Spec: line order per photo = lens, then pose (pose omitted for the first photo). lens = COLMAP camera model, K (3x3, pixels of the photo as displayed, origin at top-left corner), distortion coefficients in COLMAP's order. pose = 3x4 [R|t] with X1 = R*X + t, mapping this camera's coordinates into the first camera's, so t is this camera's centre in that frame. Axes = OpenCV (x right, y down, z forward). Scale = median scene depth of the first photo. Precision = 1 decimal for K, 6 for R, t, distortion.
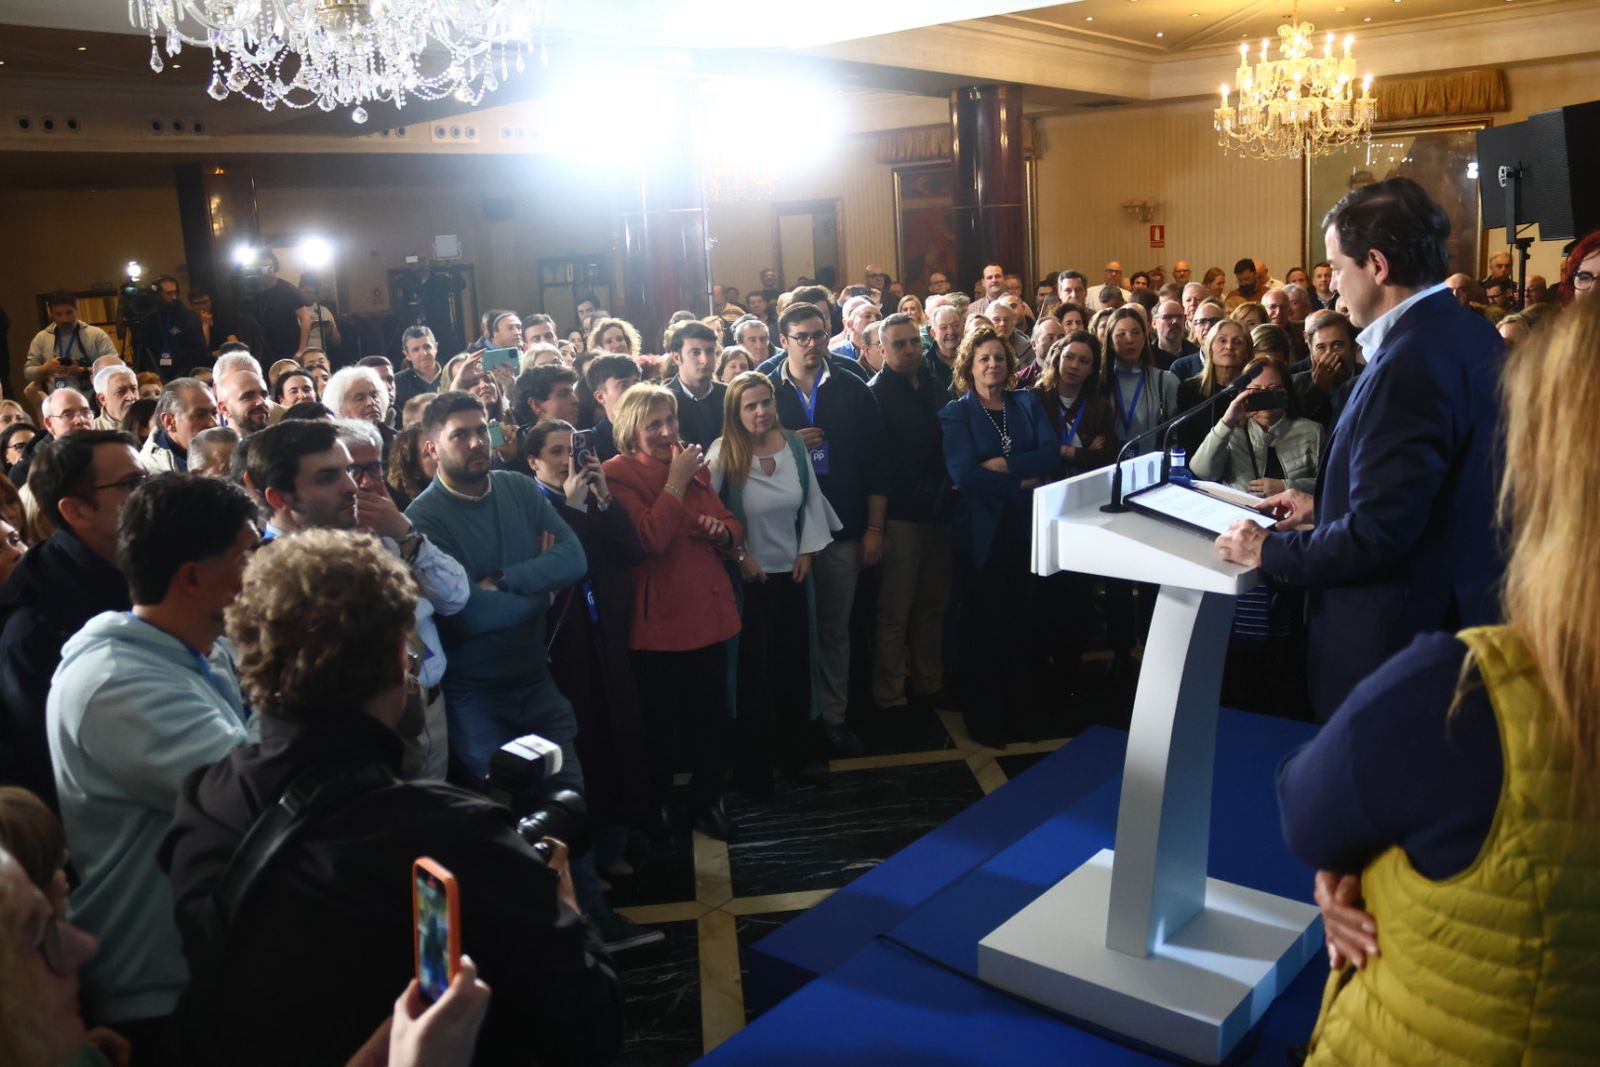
lens RADIAL K [[1336.6, 0, 800.5], [0, 1336.6, 530.0], [0, 0, 1]] dist [-0.131104, 0.016037]
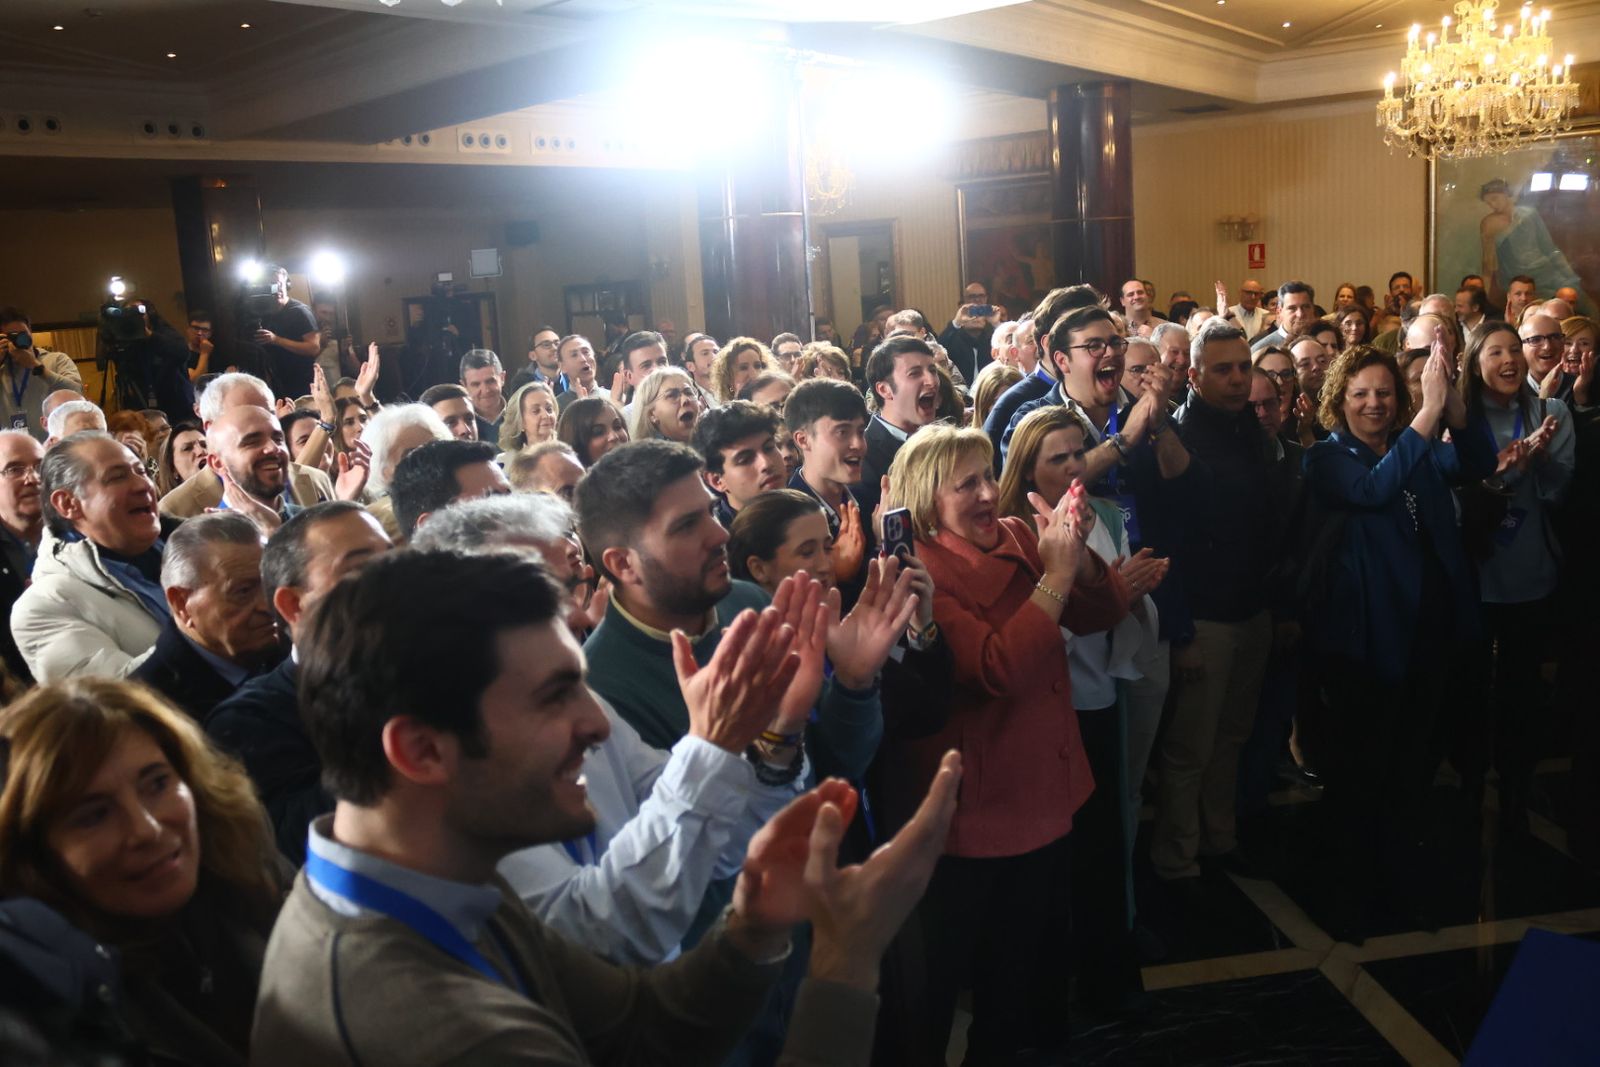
lens RADIAL K [[1336.6, 0, 800.5], [0, 1336.6, 530.0], [0, 0, 1]] dist [-0.131104, 0.016037]
pose [[0.999981, -0.006131, 0.000288, -0.059108], [0.006136, 0.999649, -0.025786, -0.016160], [-0.000130, 0.025787, 0.999667, 0.131042]]
